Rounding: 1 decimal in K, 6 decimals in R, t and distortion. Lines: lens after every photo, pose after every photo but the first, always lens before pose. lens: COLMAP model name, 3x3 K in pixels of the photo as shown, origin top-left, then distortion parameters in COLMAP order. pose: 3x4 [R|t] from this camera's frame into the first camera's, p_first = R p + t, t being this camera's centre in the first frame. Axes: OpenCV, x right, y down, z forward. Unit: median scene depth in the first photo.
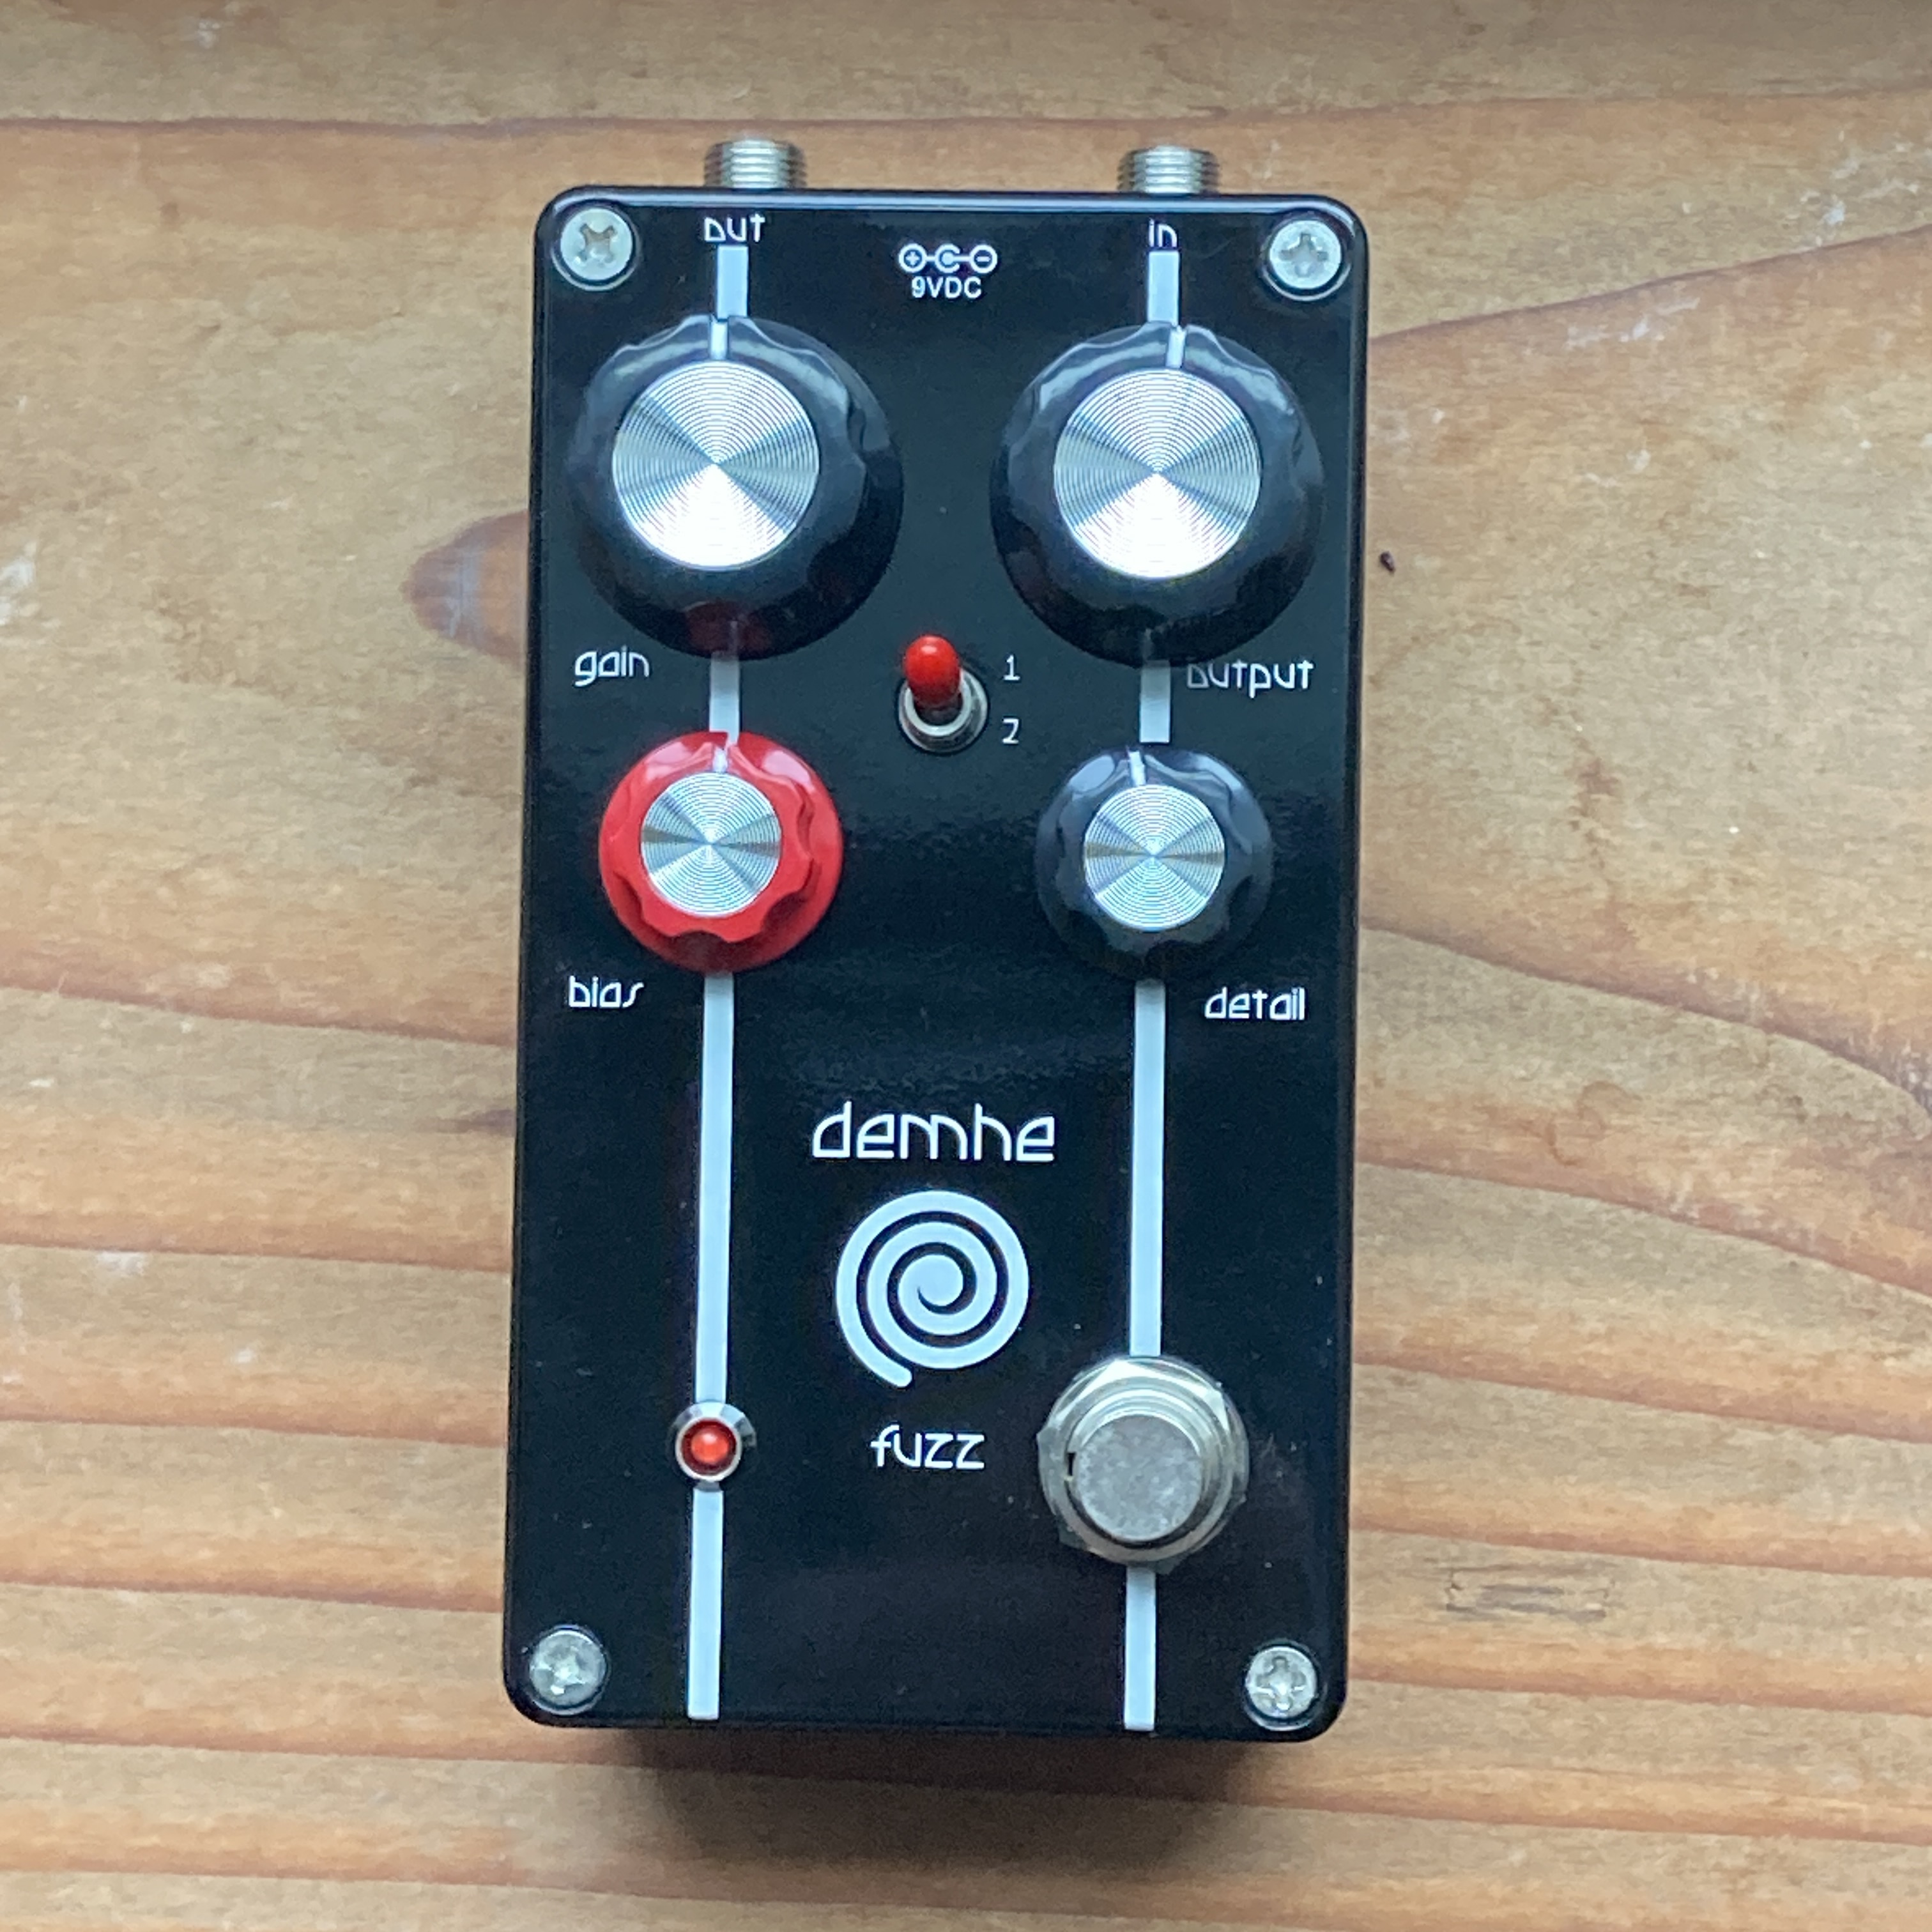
lens RADIAL K [[5289.2, 0, 969.0], [0, 5289.2, 963.0], [0, 0, 1]] dist [0.169411, 0.000000]
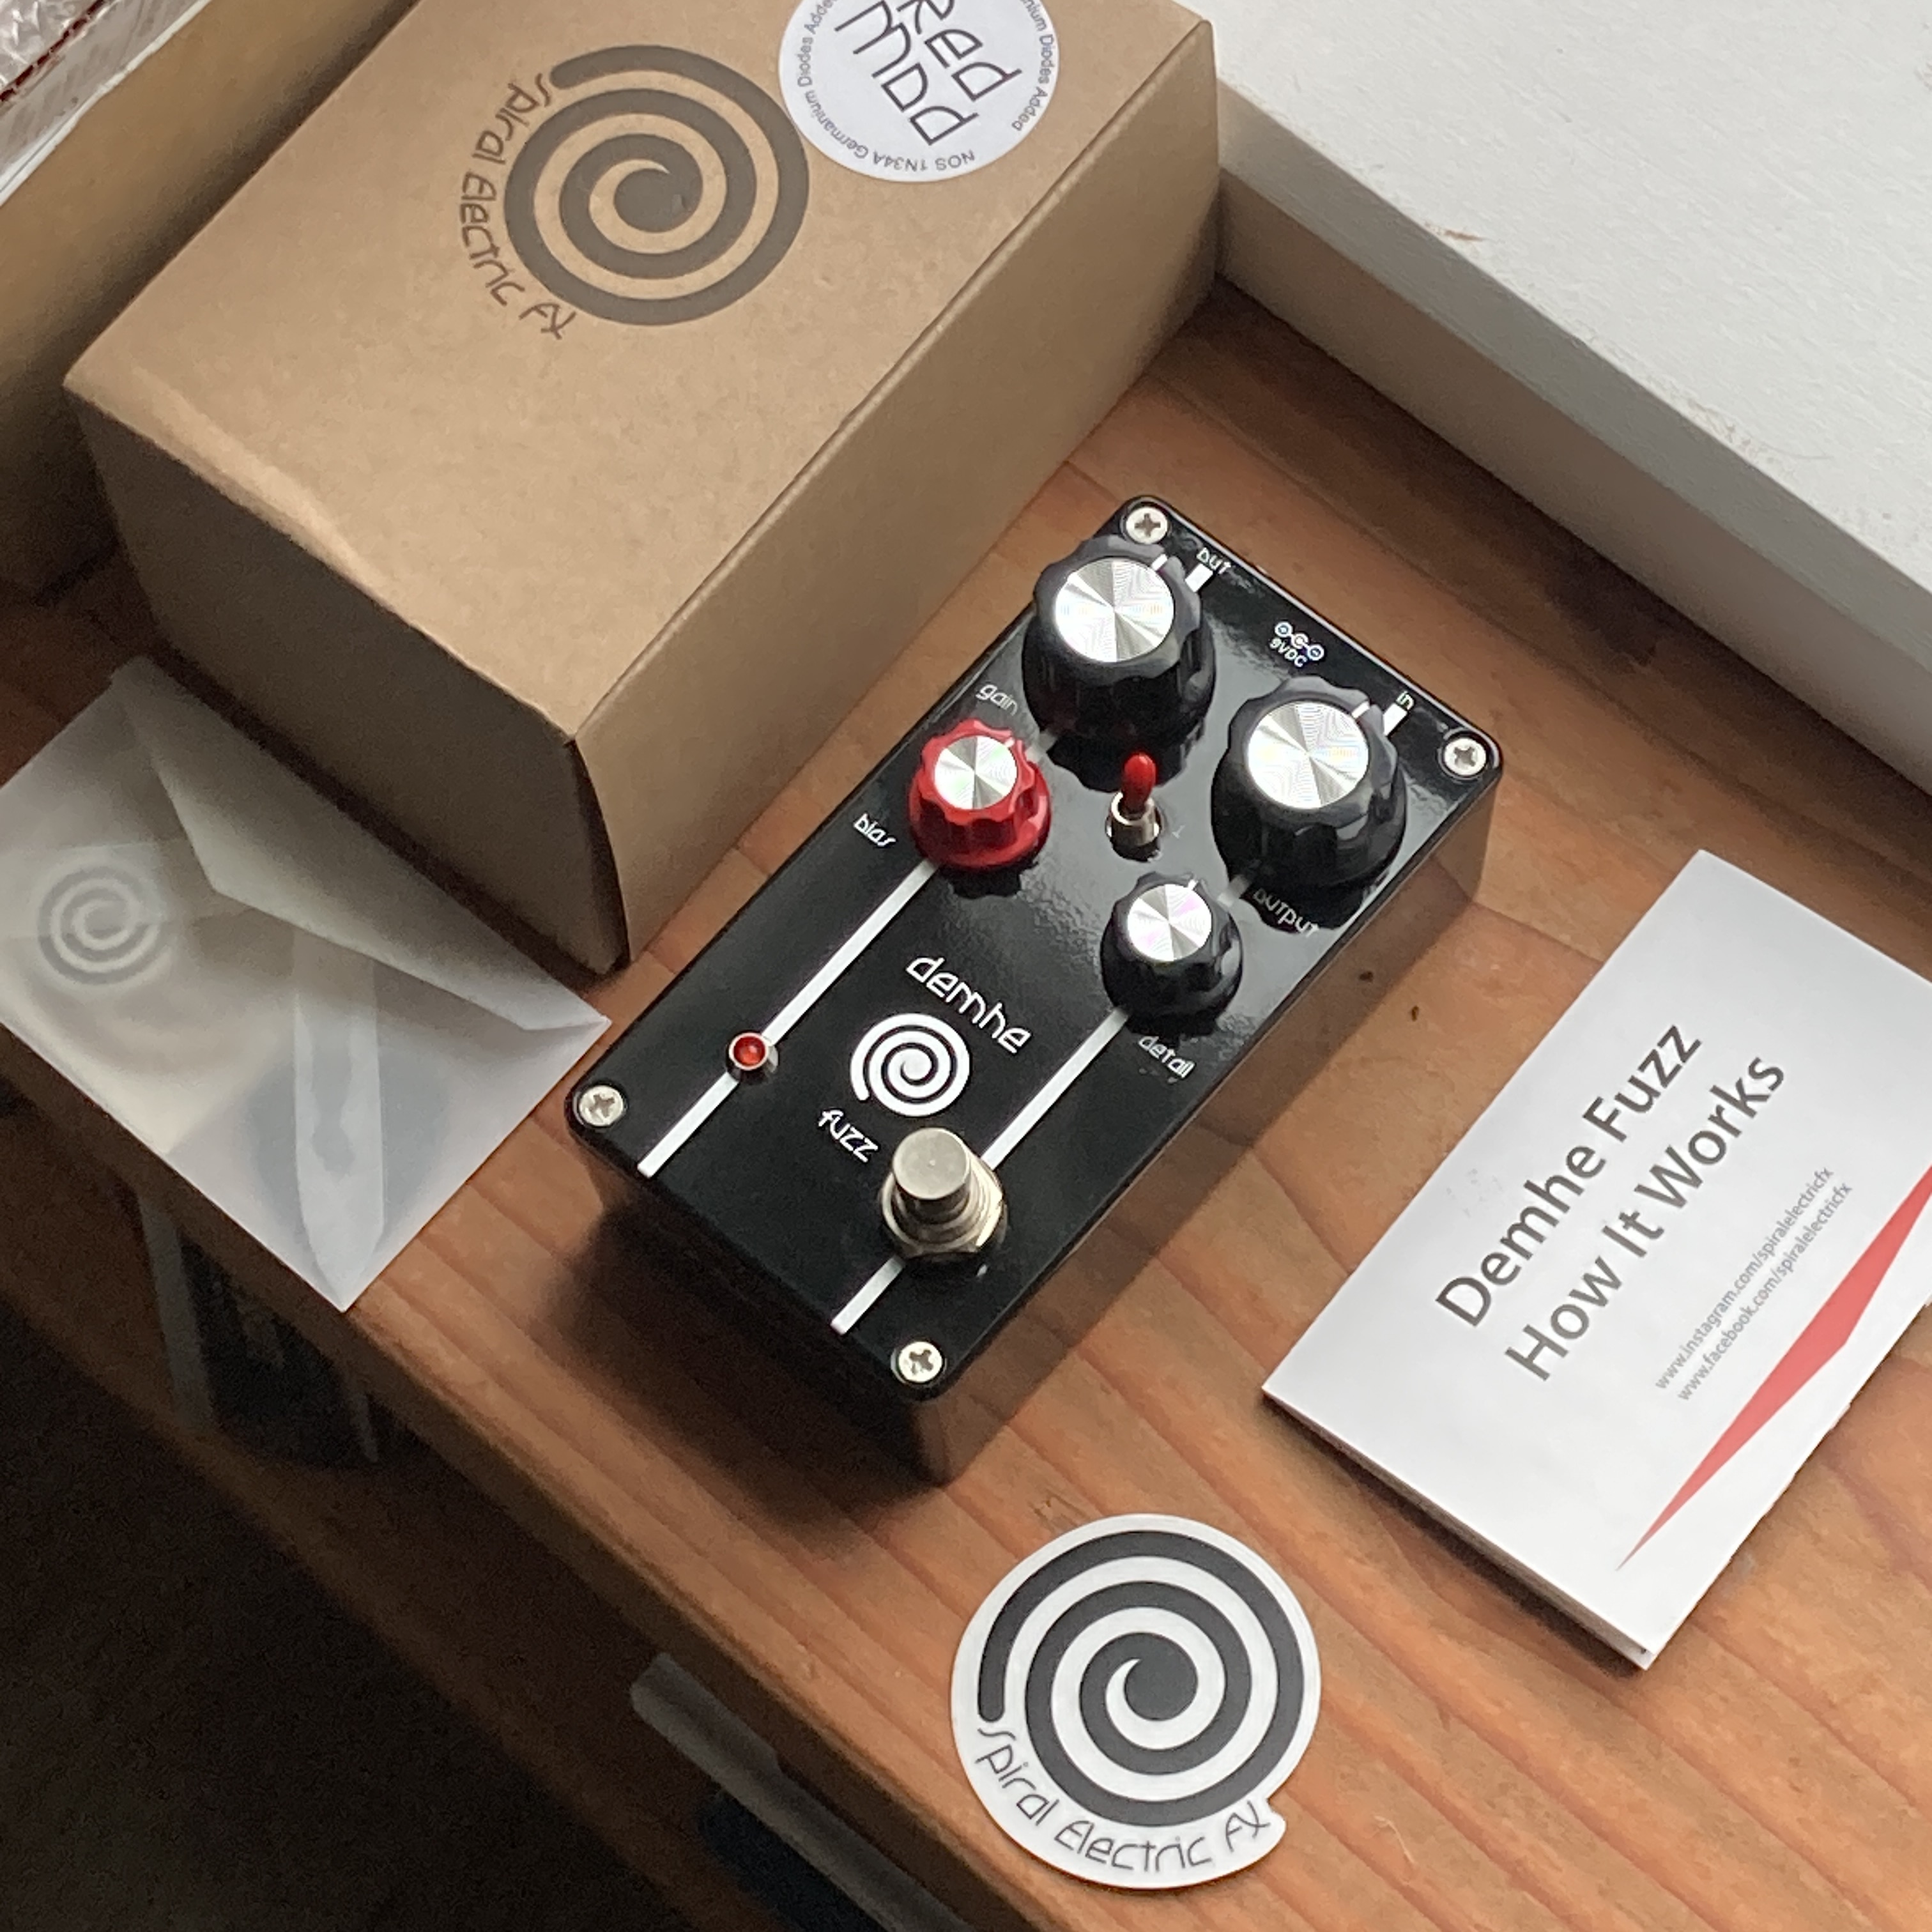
lens RADIAL K [[5289.2, 0, 963.4], [0, 5289.2, 966.2], [0, 0, 1]] dist [0.169411, 0.000000]
pose [[0.768903, 0.583051, -0.262372, 0.428556], [-0.637433, 0.730941, -0.243729, 0.437161], [0.049672, 0.354649, 0.933679, -0.581455]]
